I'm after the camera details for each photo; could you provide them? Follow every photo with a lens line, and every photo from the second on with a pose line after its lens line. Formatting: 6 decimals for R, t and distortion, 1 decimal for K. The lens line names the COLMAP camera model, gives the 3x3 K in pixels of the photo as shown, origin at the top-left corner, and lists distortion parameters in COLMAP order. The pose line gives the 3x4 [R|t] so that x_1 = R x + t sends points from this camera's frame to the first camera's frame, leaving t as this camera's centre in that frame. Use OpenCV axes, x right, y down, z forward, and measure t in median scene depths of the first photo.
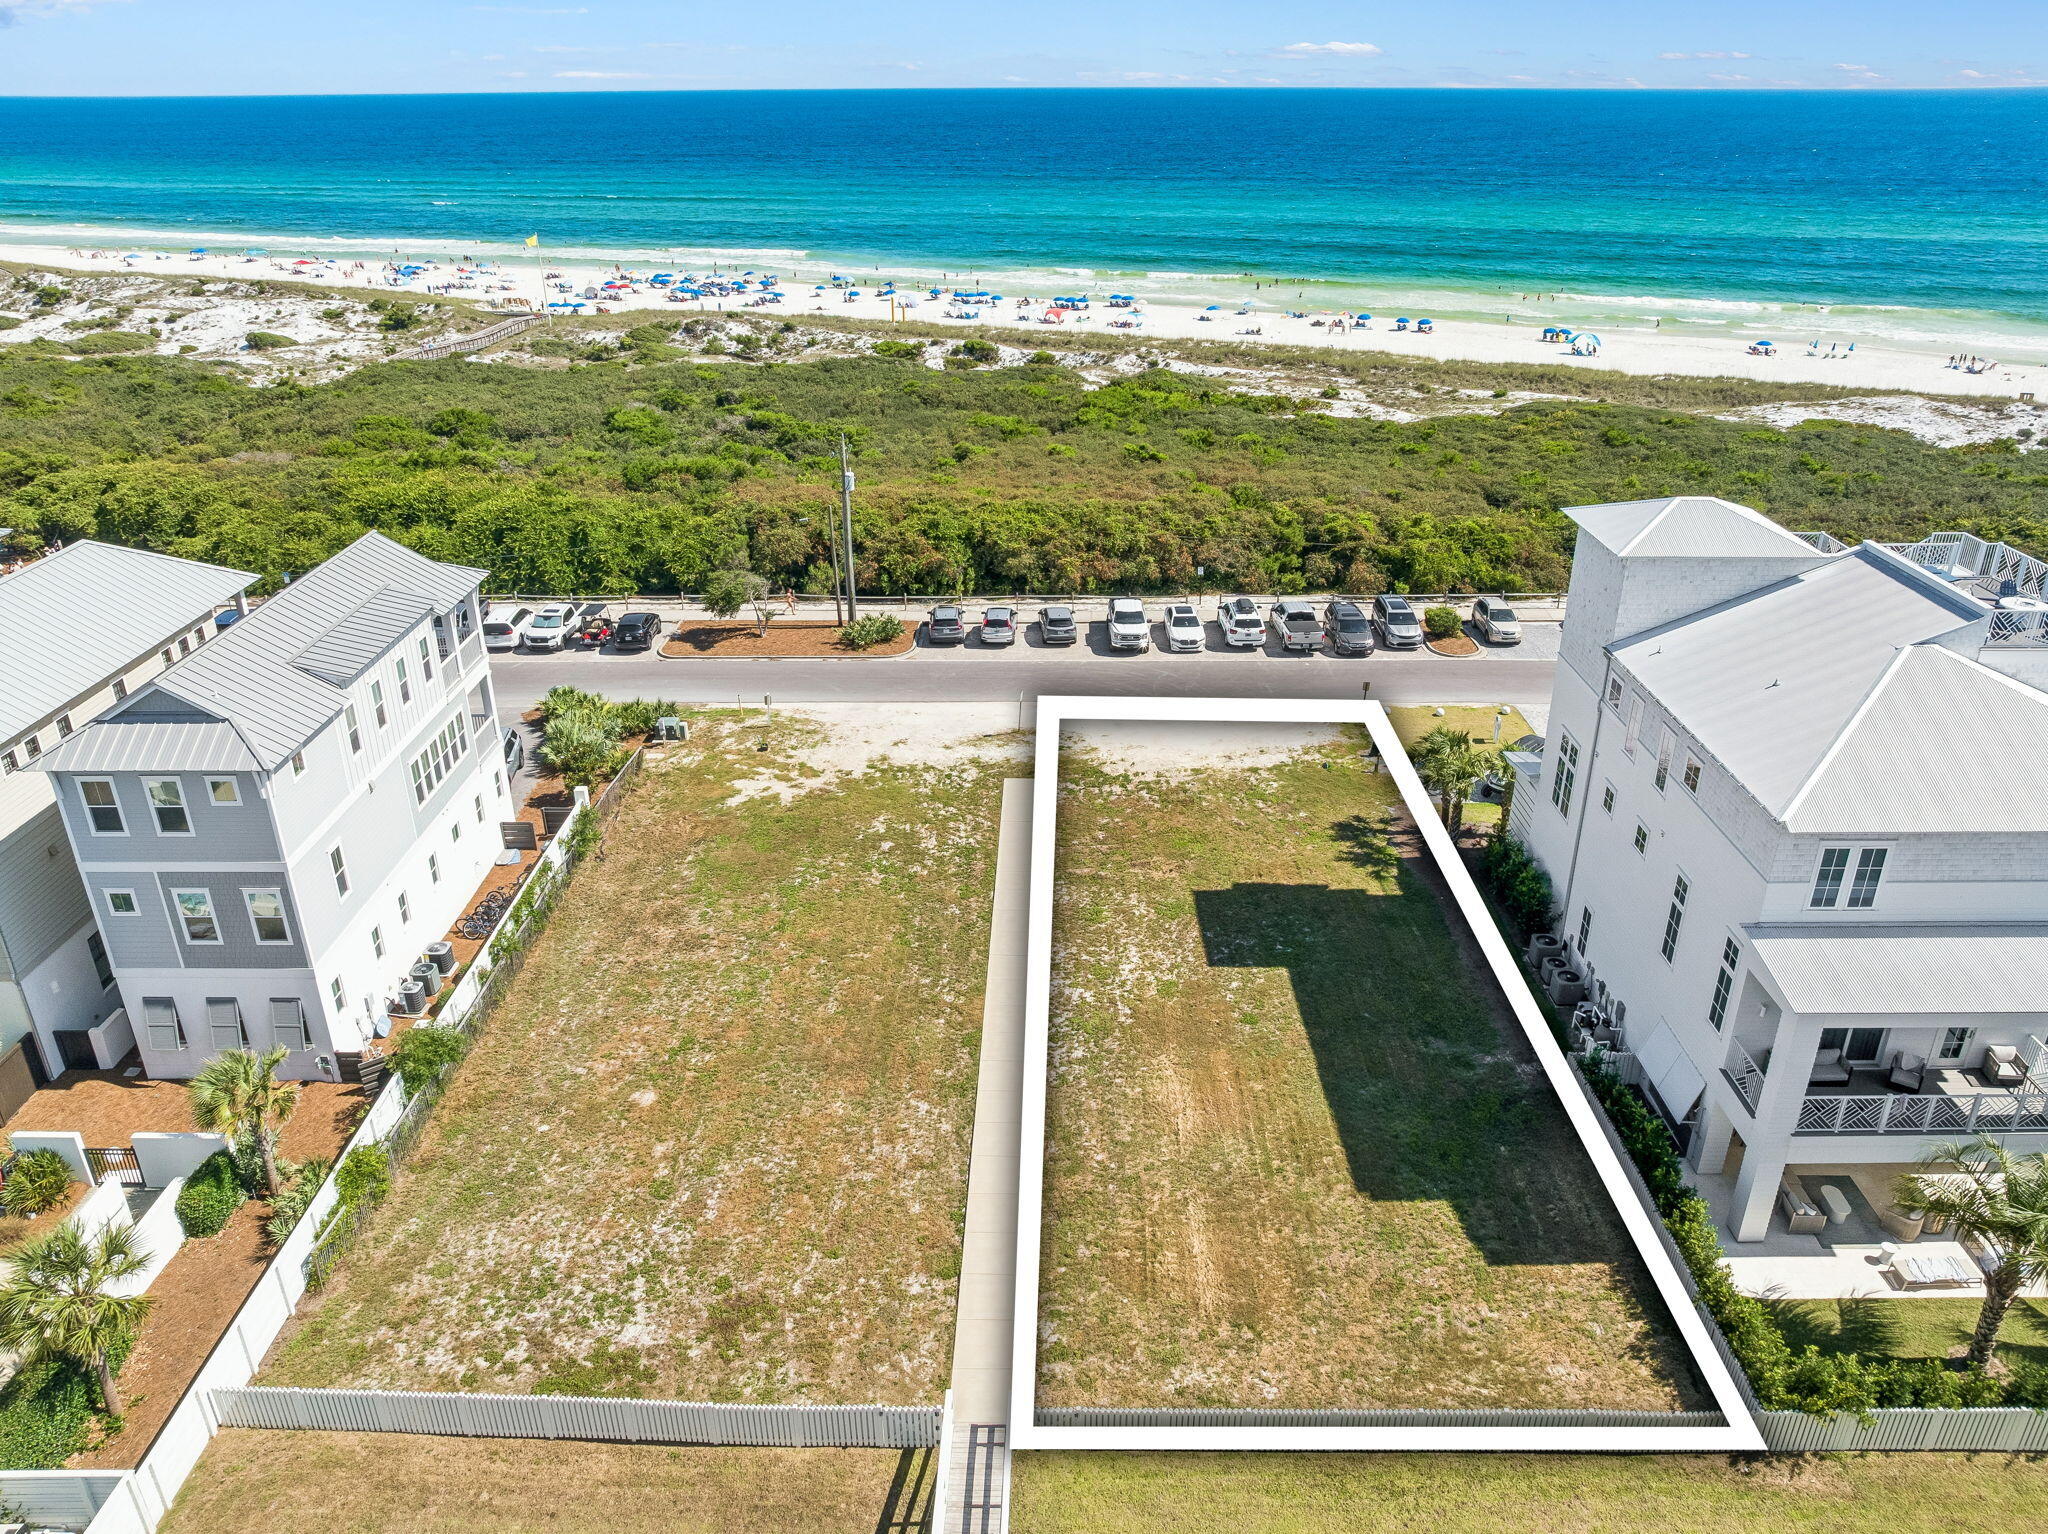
lens RADIAL K [[1445.9, 0, 1028.9], [0, 1445.9, 761.7], [0, 0, 1]] dist [-0.031665, 0.015596]
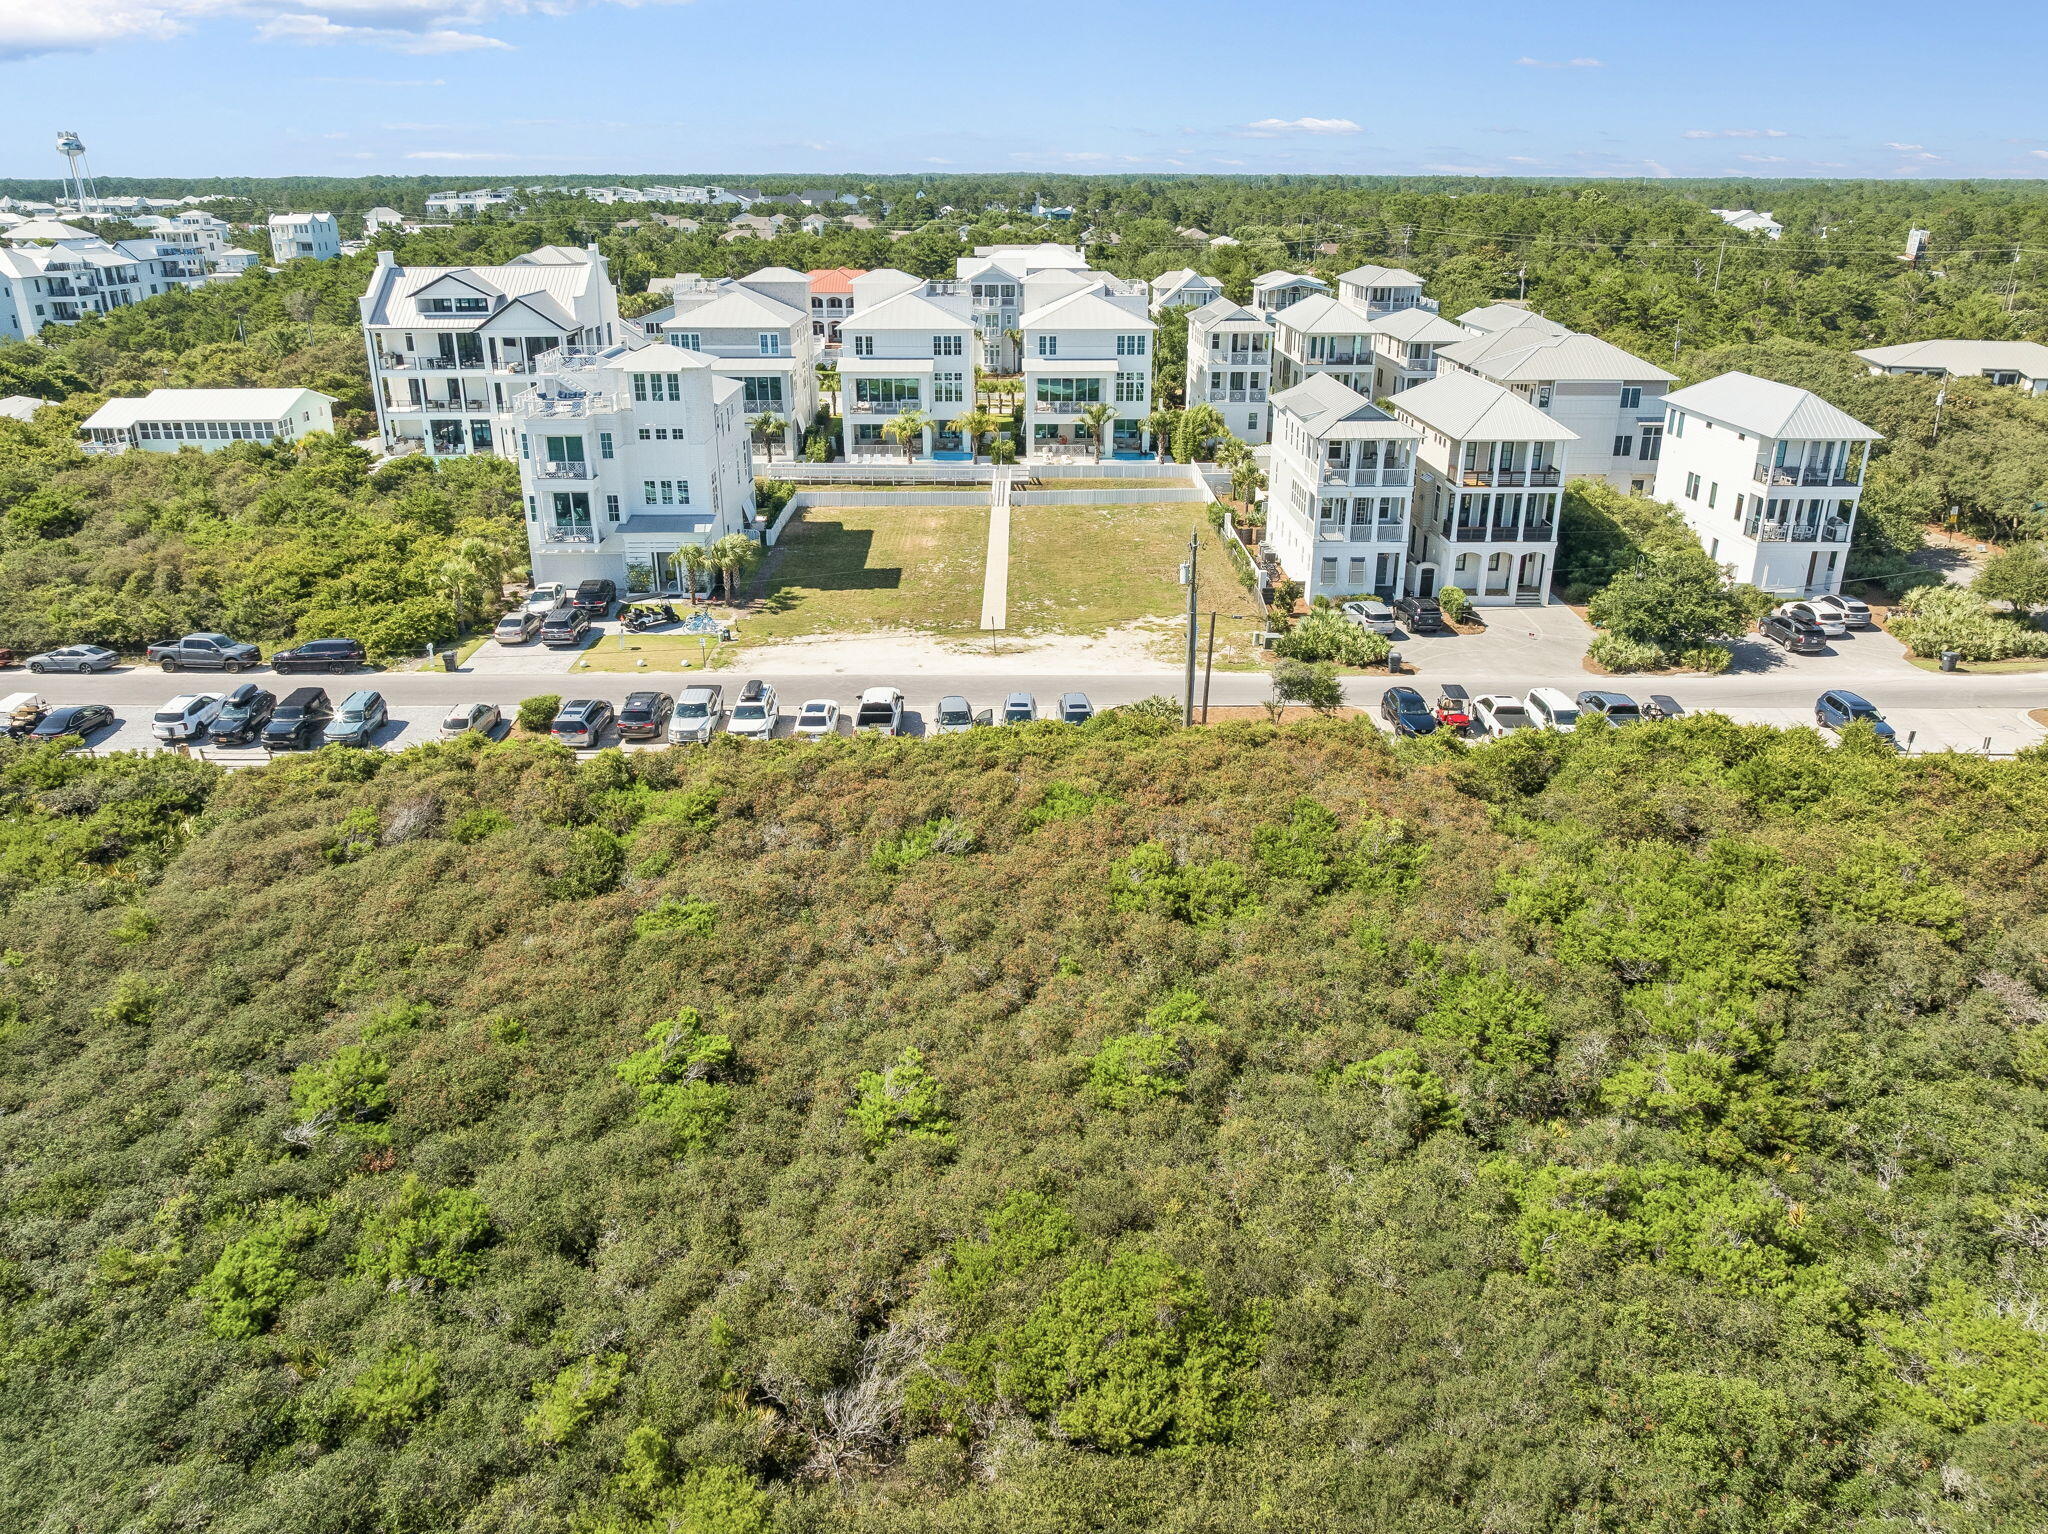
lens RADIAL K [[1451.8, 0, 1027.3], [0, 1451.8, 770.2], [0, 0, 1]] dist [-0.026442, 0.008295]
pose [[-0.999717, 0.011698, -0.020706, -0.007654], [-0.007407, 0.674208, 0.738504, -0.886713], [0.022599, 0.738448, -0.673931, 1.938663]]
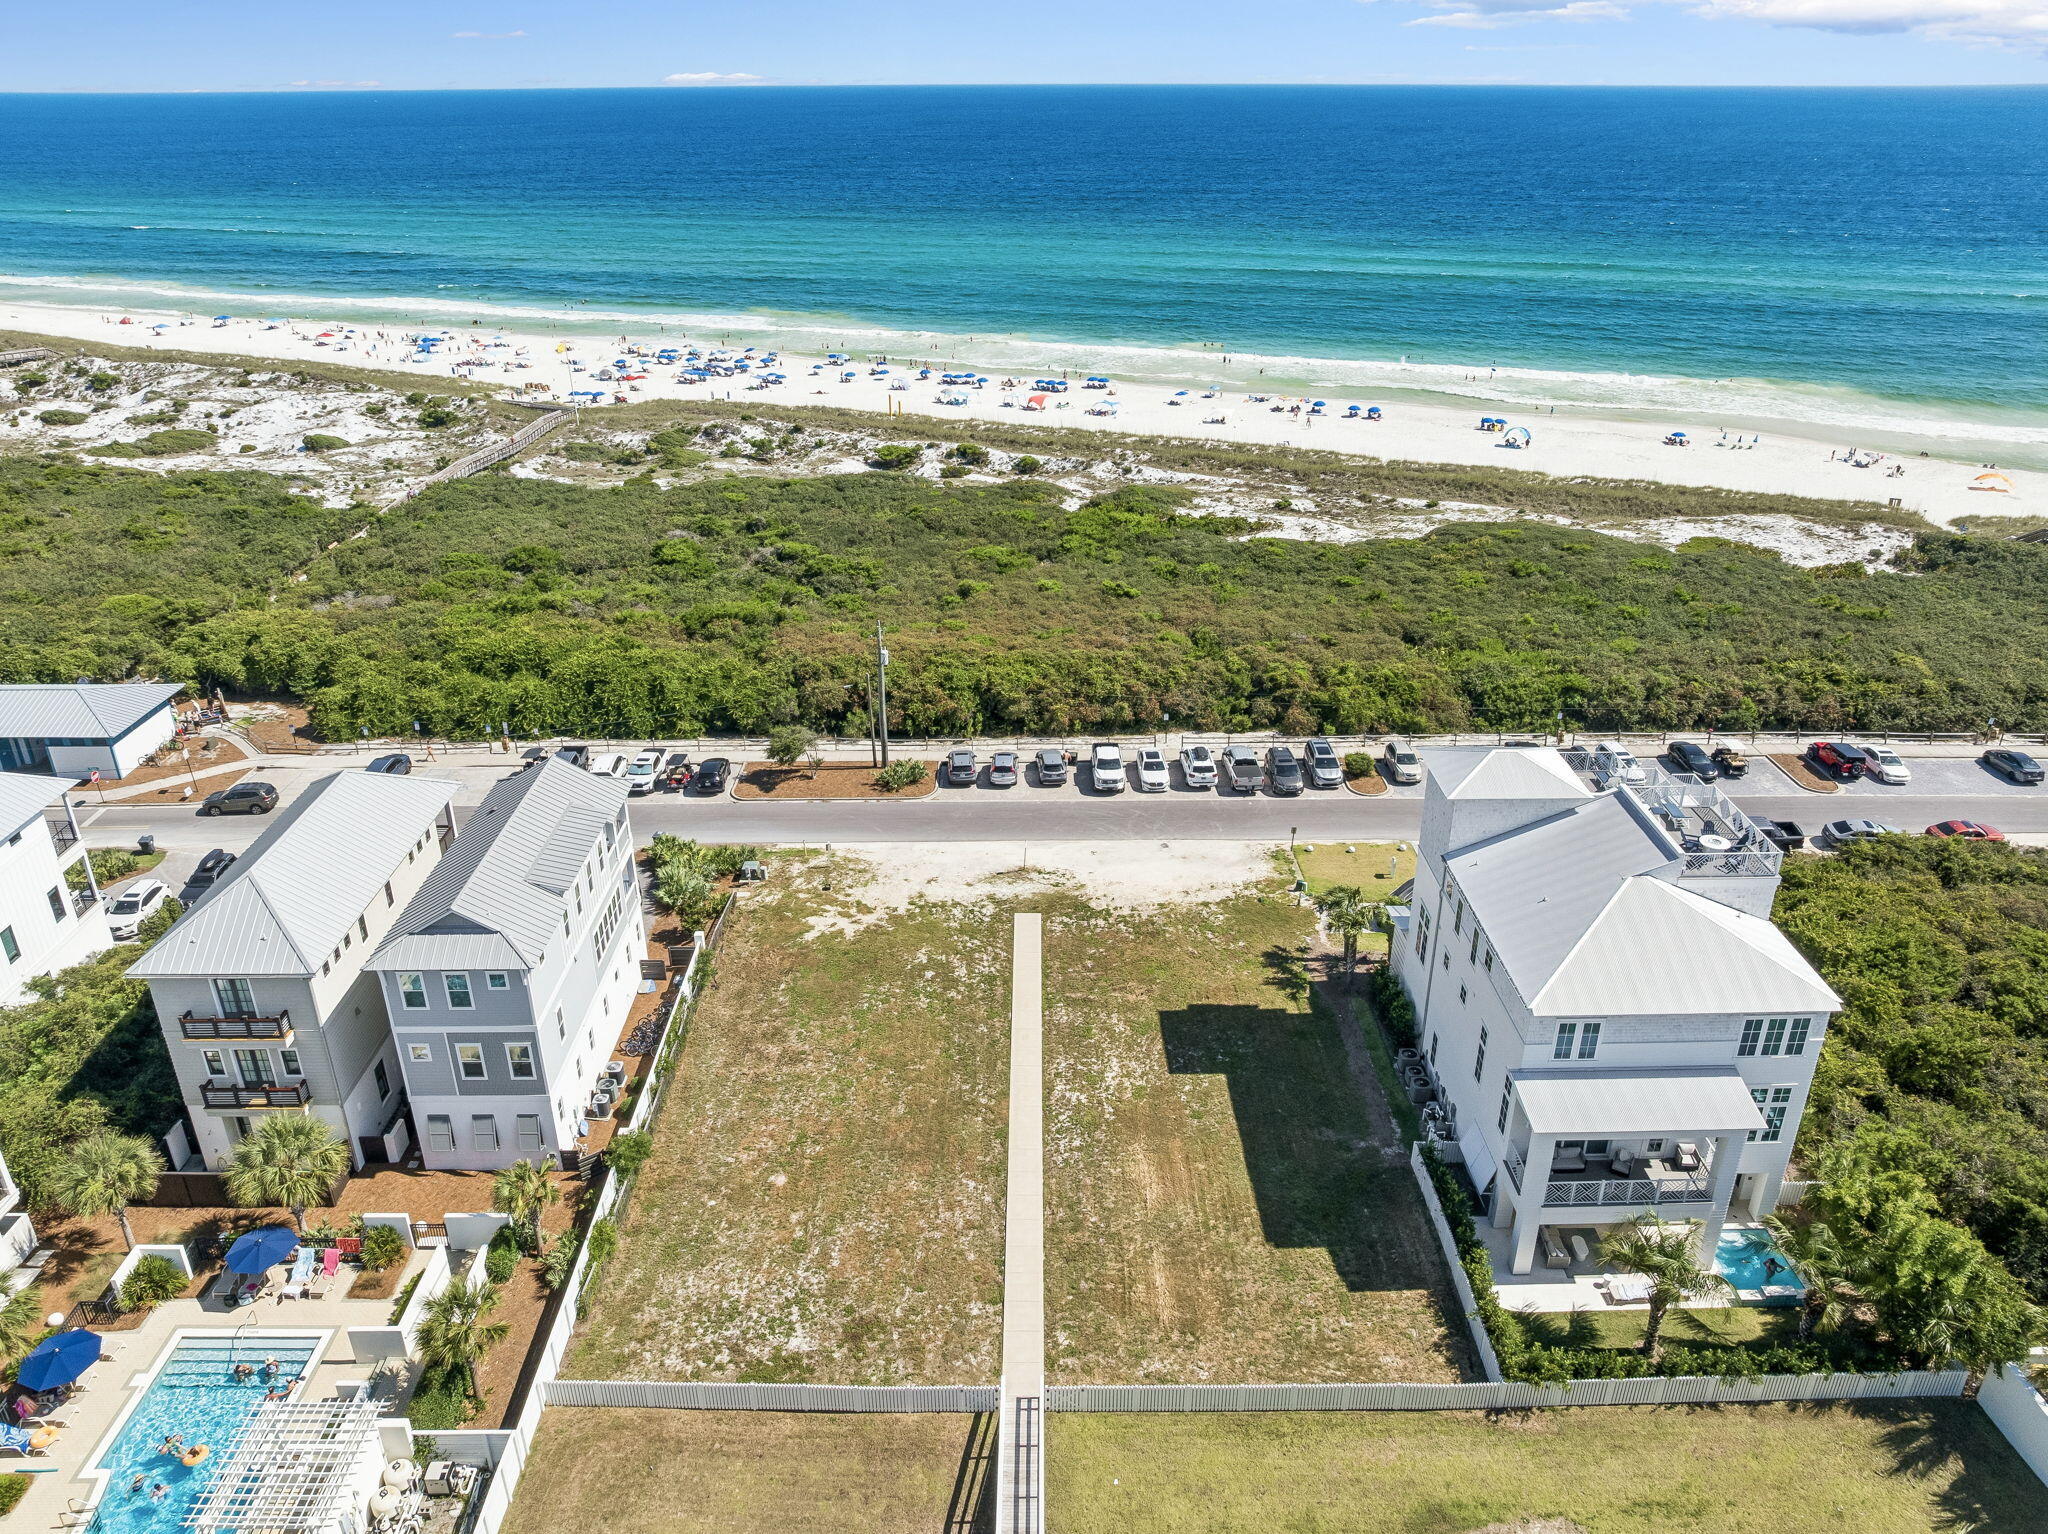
lens RADIAL K [[1440.7, 0, 1026.5], [0, 1440.7, 773.6], [0, 0, 1]] dist [-0.020926, -0.001831]
pose [[0.999876, -0.007288, 0.013969, -0.022257], [0.007169, 0.999938, 0.008526, -0.118692], [-0.014030, -0.008425, 0.999866, -0.284589]]
